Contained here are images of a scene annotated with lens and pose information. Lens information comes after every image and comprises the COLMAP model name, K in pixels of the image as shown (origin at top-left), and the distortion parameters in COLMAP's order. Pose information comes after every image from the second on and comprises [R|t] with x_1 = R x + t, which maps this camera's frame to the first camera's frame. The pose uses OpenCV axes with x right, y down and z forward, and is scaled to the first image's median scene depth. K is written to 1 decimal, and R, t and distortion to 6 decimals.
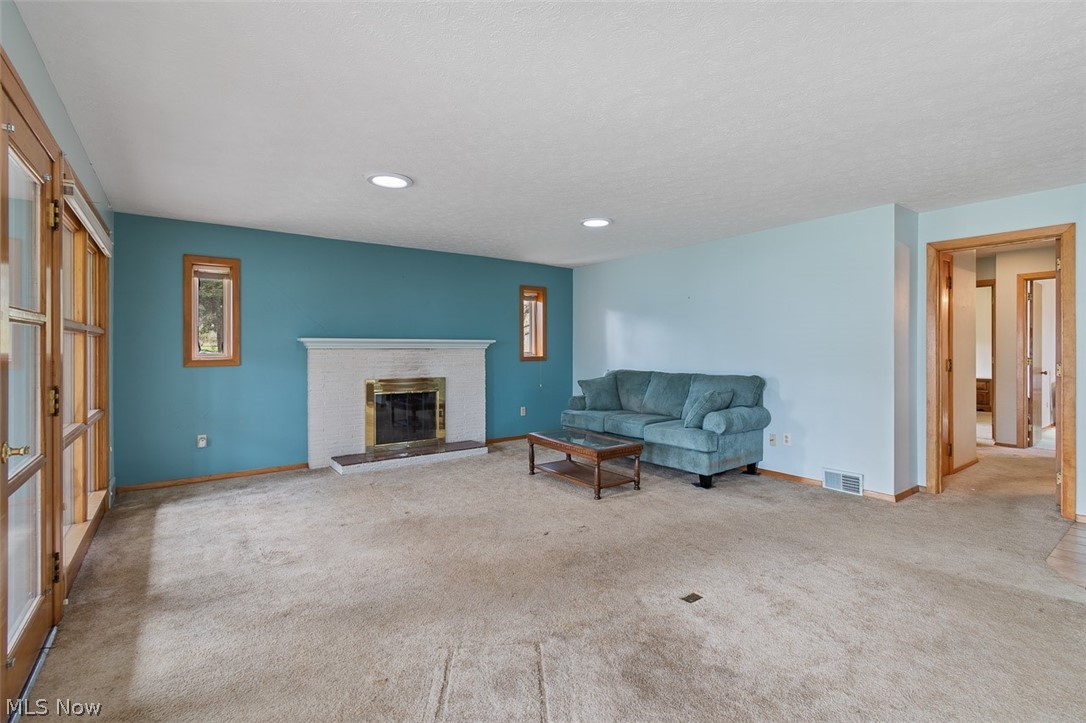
lens RADIAL K [[521.1, 0, 537.8], [0, 521.1, 353.6], [0, 0, 1]] dist [0.000968, -0.001400]
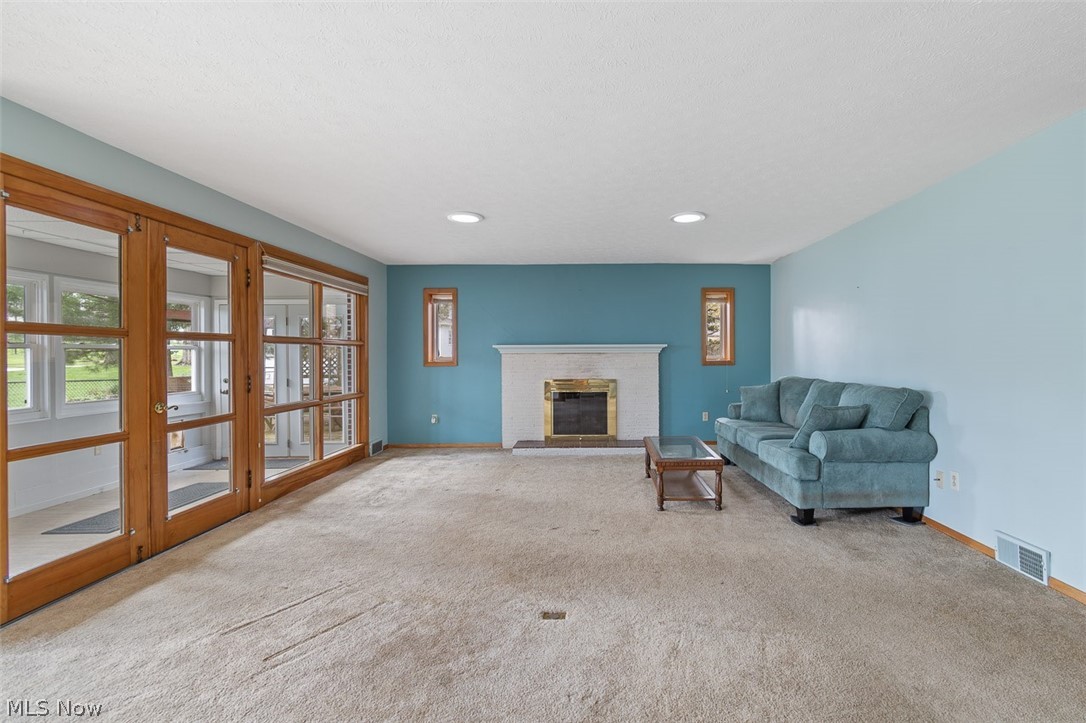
lens RADIAL K [[490.9, 0, 579.9], [0, 490.9, 353.6], [0, 0, 1]] dist [0.001538, -0.001214]
pose [[0.798211, -0.003434, -0.602368, 0.490296], [-0.001652, 0.999968, -0.007890, -0.000054], [0.602376, 0.007293, 0.798179, 0.175947]]
